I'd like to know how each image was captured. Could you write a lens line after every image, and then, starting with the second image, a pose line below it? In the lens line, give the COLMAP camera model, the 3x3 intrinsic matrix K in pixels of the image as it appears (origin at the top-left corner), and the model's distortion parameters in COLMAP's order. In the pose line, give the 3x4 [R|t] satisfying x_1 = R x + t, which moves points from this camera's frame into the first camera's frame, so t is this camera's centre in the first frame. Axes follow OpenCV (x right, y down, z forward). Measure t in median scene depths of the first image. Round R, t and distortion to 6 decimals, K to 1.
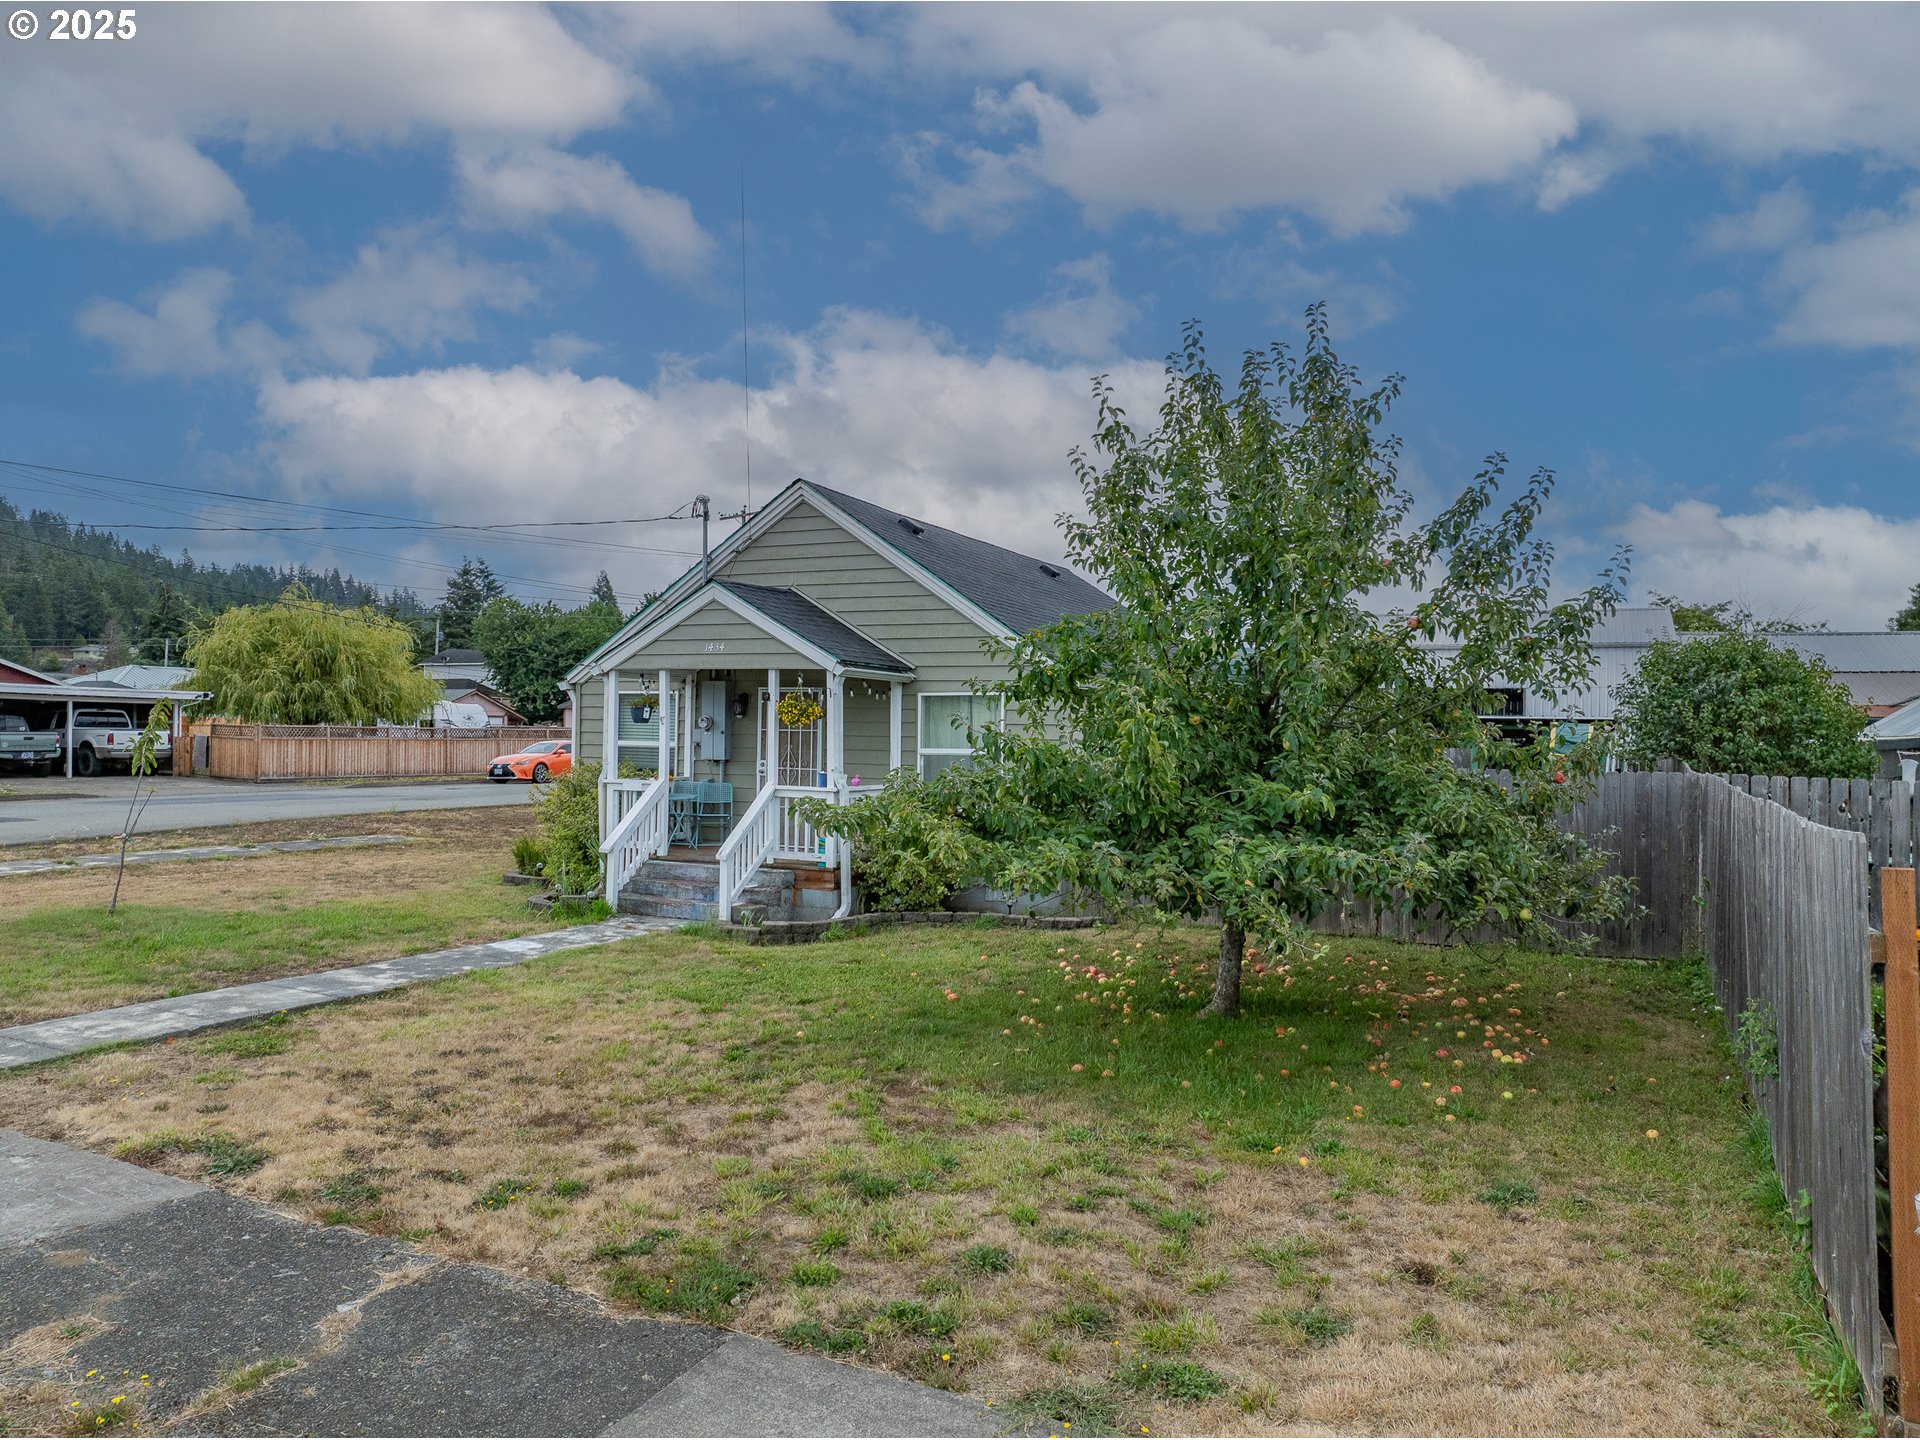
lens RADIAL K [[1488.5, 0, 960.6], [0, 1488.5, 721.6], [0, 0, 1]] dist [-0.013210, -0.004543]
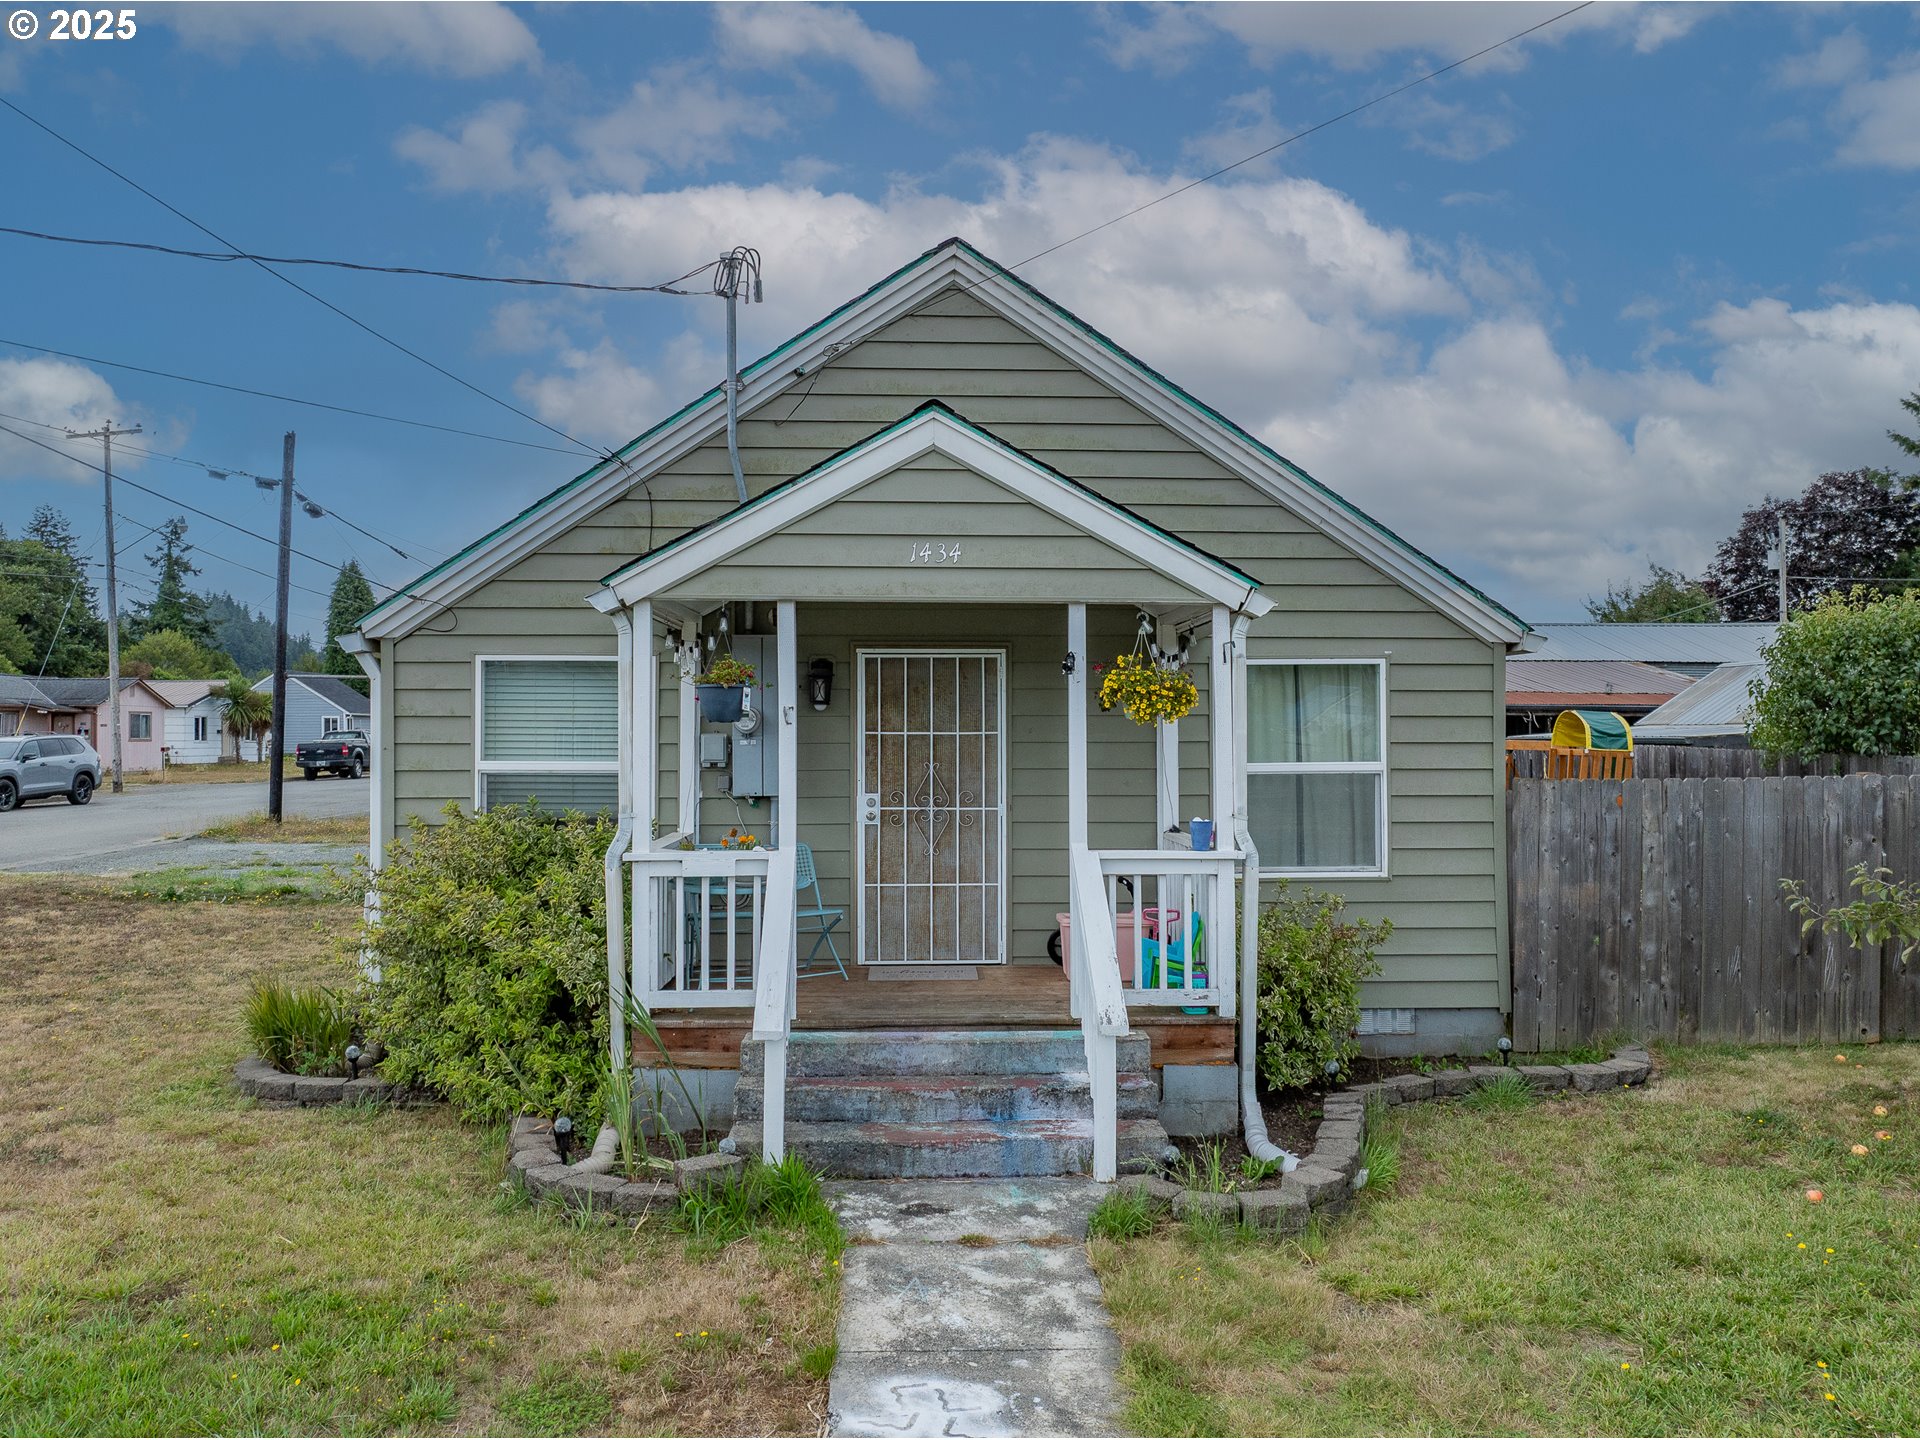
lens RADIAL K [[1488.5, 0, 961.6], [0, 1488.5, 725.6], [0, 0, 1]] dist [-0.013210, -0.004543]
pose [[0.866375, -0.008470, 0.499323, -0.391940], [0.008242, 0.999962, 0.002663, 0.001645], [-0.499326, 0.001808, 0.866412, 0.610765]]
